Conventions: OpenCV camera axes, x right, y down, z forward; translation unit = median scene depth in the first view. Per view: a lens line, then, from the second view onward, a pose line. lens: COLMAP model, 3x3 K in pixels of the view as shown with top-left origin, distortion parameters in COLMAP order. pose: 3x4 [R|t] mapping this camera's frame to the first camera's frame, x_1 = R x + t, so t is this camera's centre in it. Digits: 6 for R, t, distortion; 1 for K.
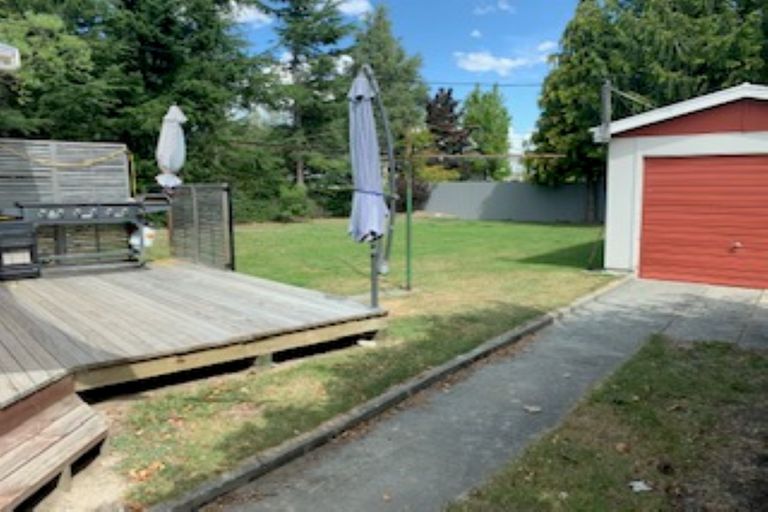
lens RADIAL K [[586.1, 0, 384.0], [0, 586.1, 256.0], [0, 0, 1]] dist [0.000244, -0.005474]
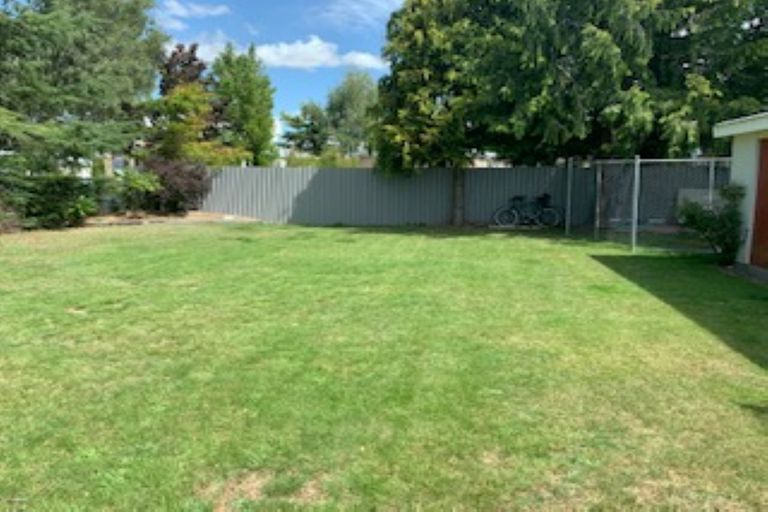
lens RADIAL K [[586.1, 0, 384.0], [0, 586.1, 256.0], [0, 0, 1]] dist [0.000244, -0.005474]
pose [[0.888112, -0.054976, 0.456328, -0.051834], [0.046174, 0.998470, 0.030427, -0.041990], [-0.457302, -0.005952, 0.889291, 0.365181]]
